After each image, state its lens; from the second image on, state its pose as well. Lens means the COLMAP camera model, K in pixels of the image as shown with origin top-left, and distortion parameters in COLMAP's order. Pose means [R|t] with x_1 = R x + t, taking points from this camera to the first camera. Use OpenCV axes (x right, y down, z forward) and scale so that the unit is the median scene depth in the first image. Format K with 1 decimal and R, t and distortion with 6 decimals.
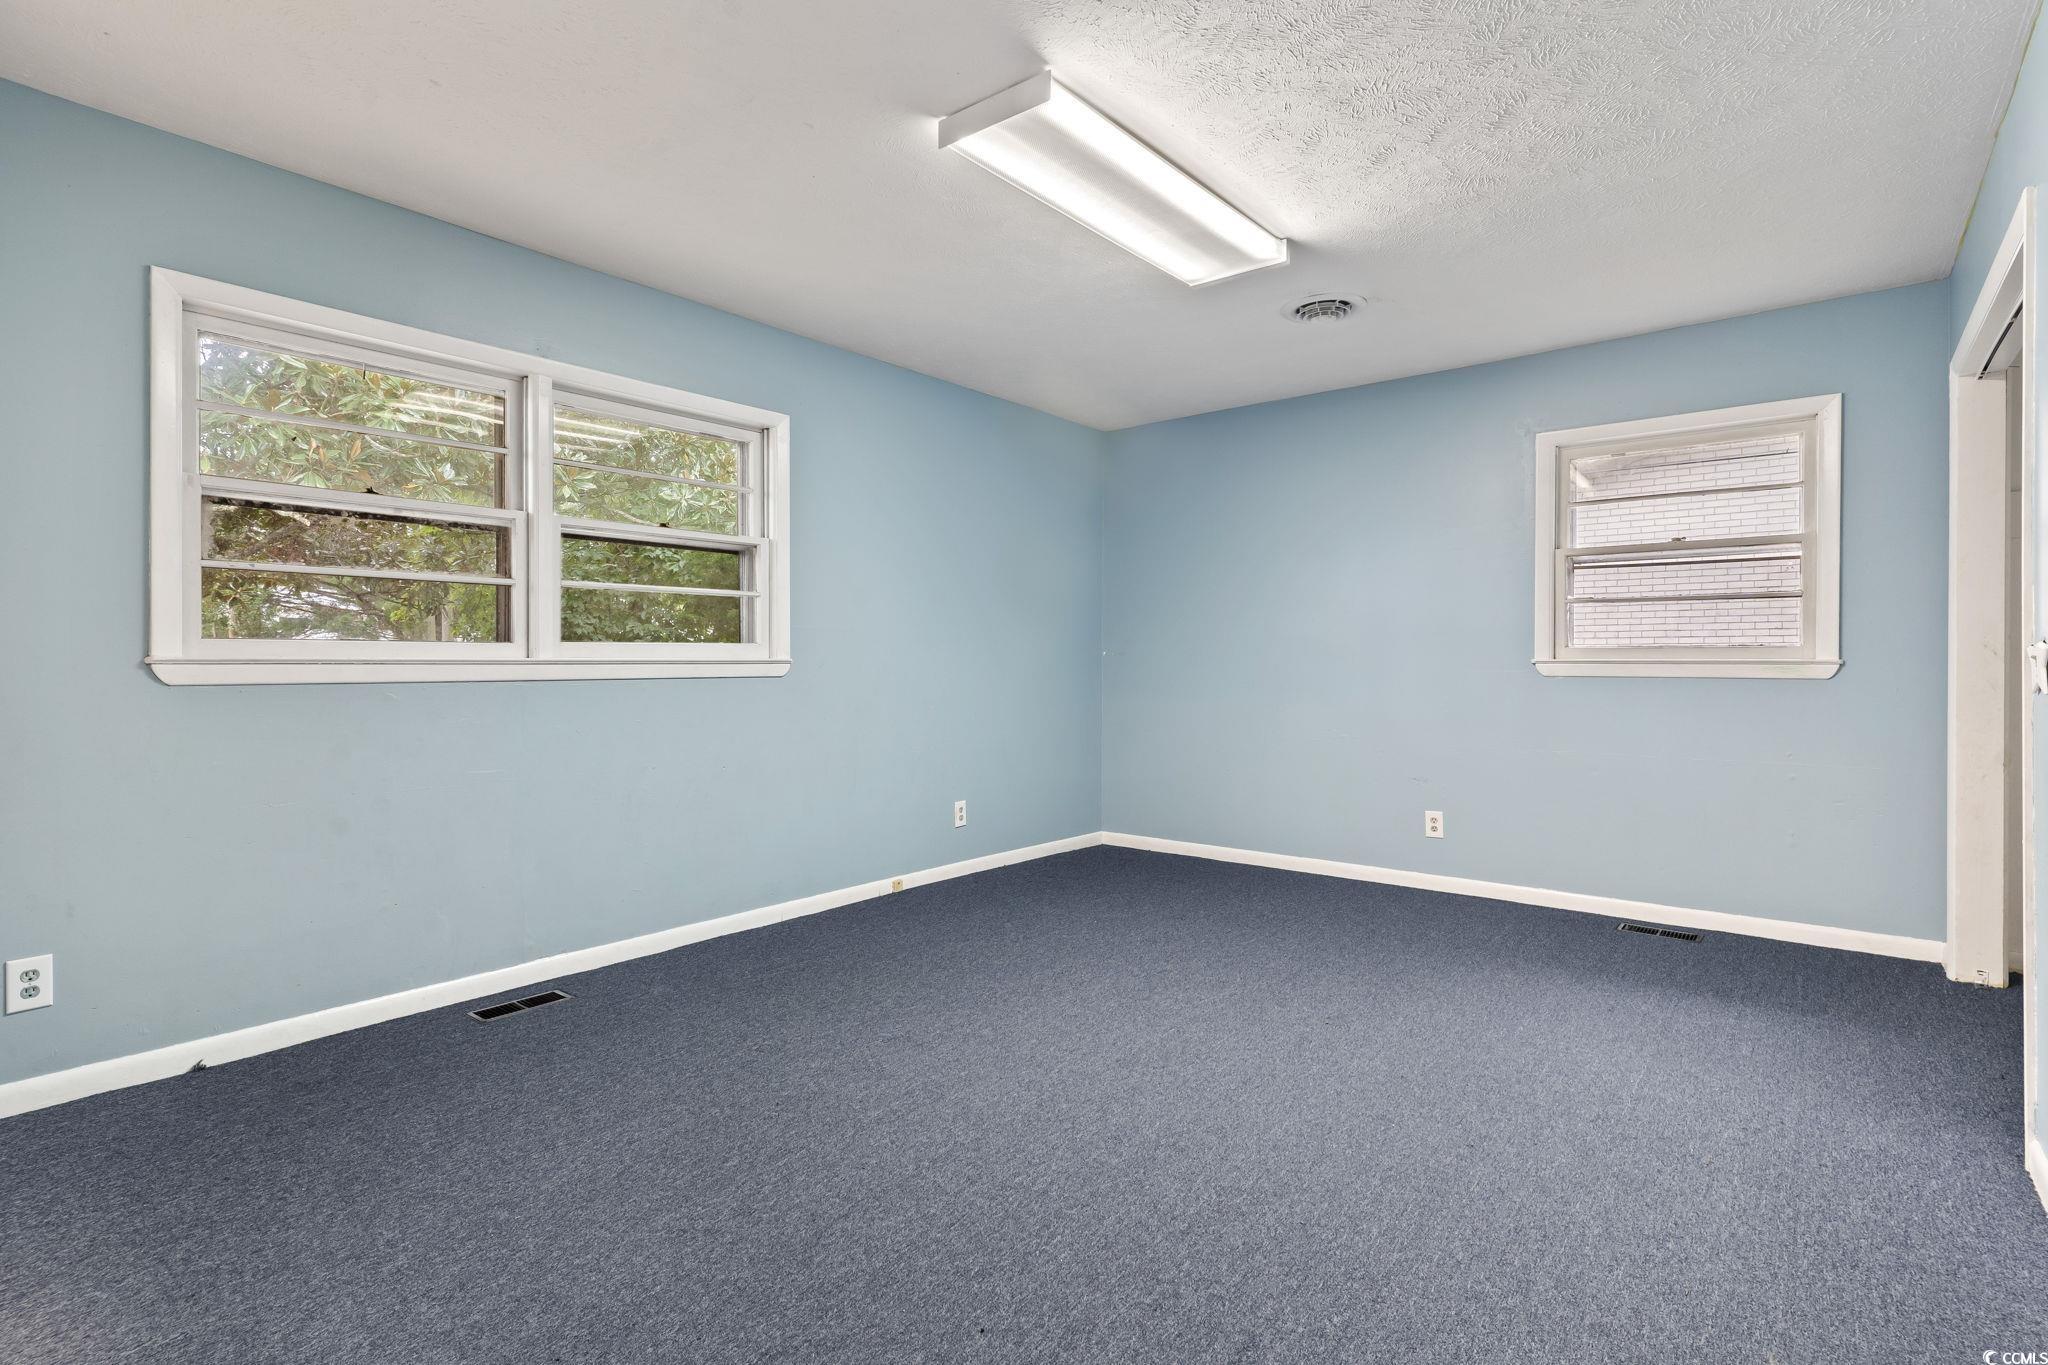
lens RADIAL K [[983.8, 0, 1026.0], [0, 983.8, 668.9], [0, 0, 1]] dist [0.001708, -0.001122]
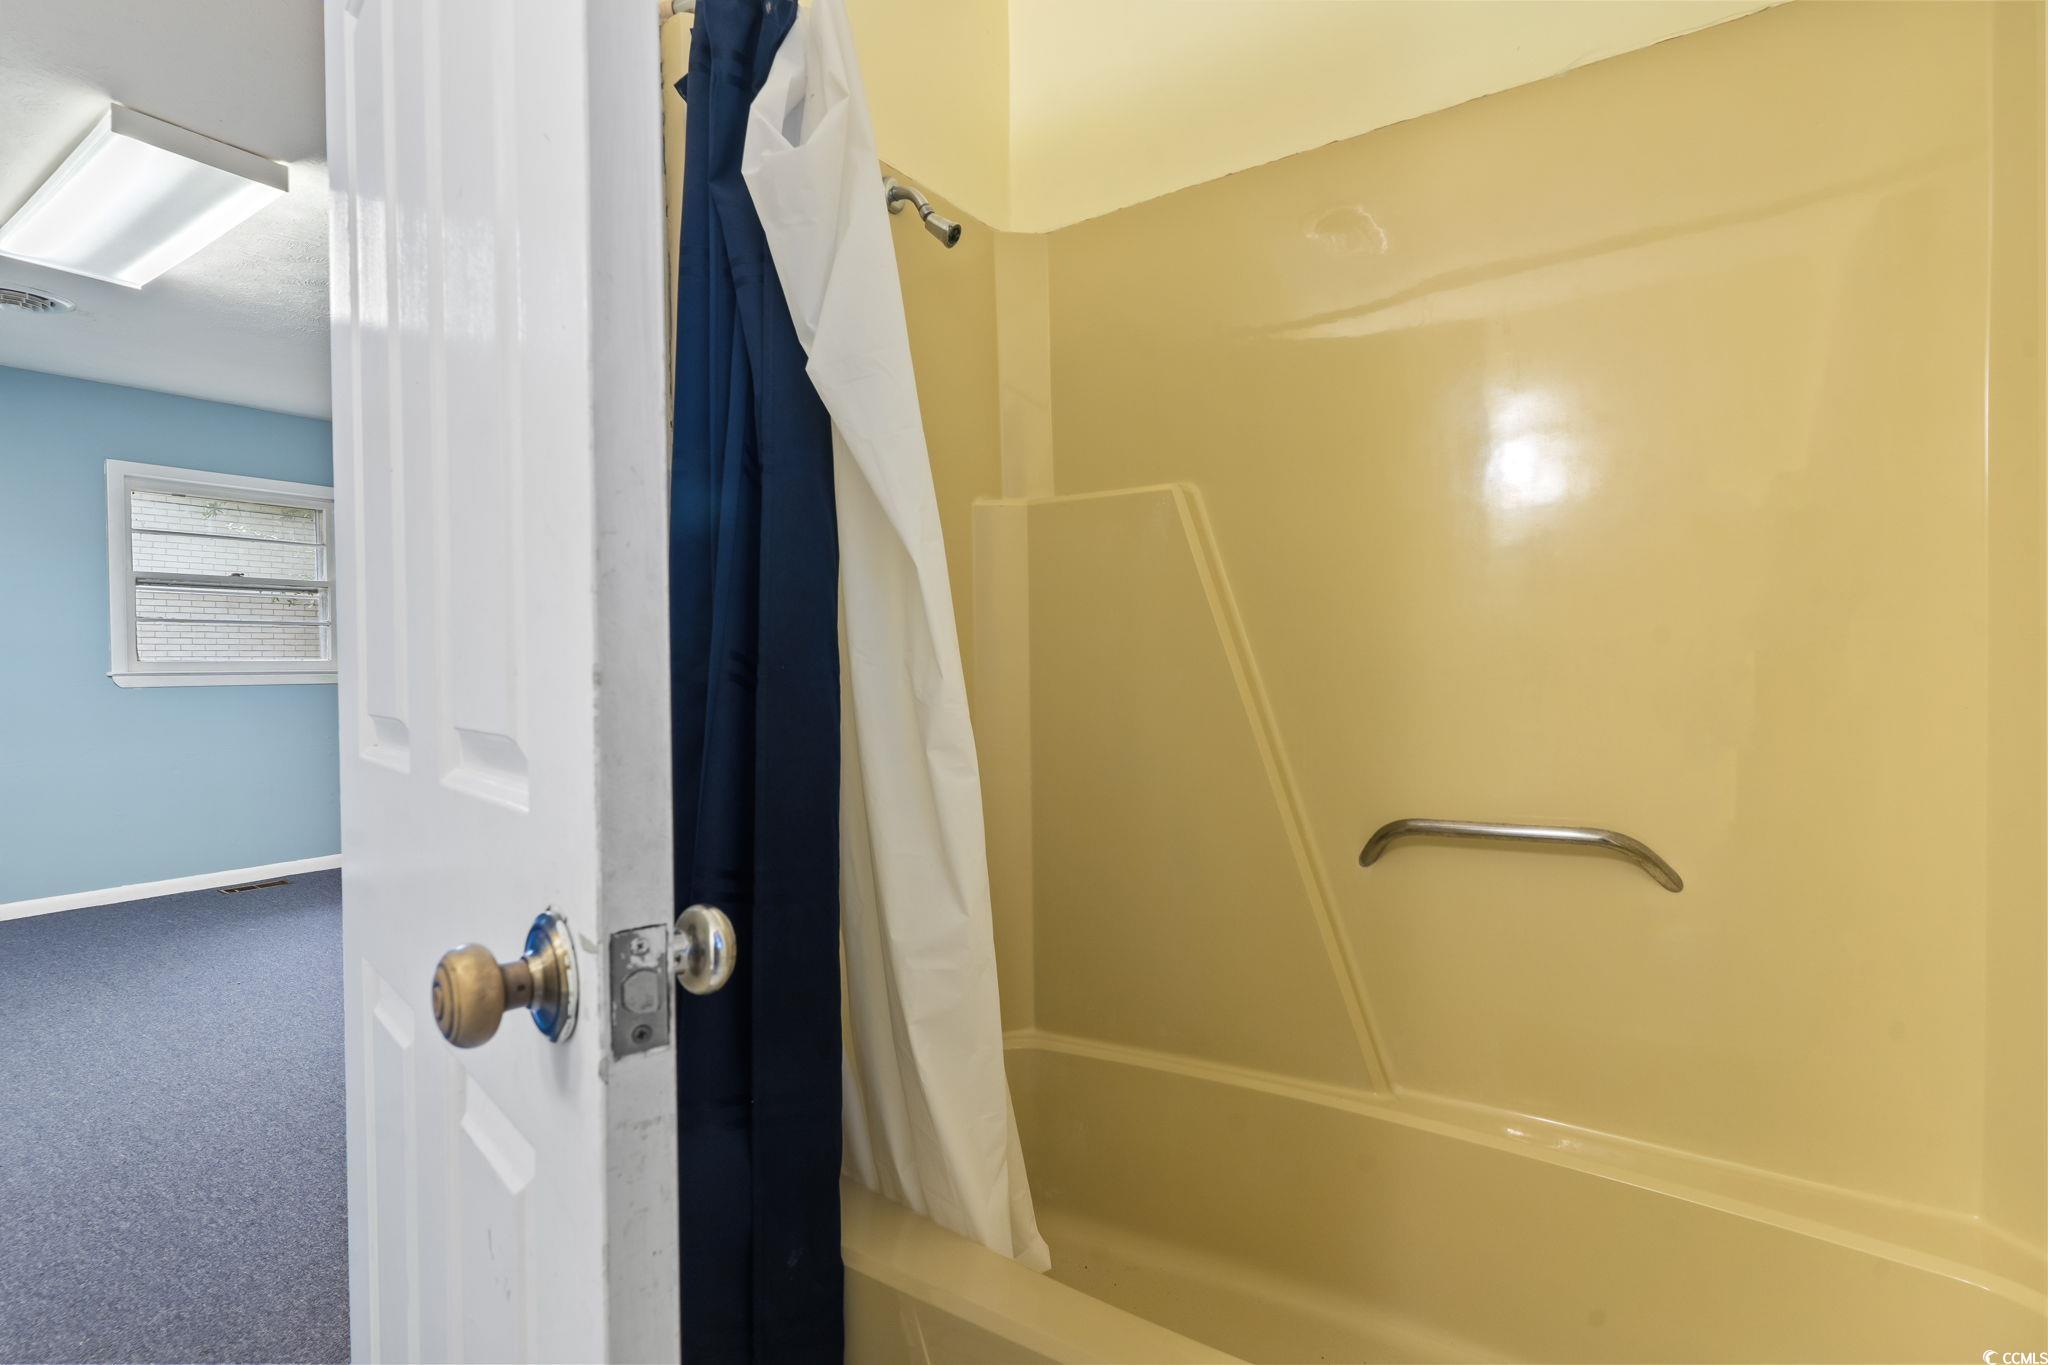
lens RADIAL K [[983.8, 0, 1017.5], [0, 983.8, 676.4], [0, 0, 1]] dist [0.001708, -0.001122]
pose [[-0.099485, -0.011263, 0.994975, -0.638461], [0.027390, 0.999526, 0.014053, 0.006801], [-0.994662, 0.028651, -0.099129, 0.135405]]
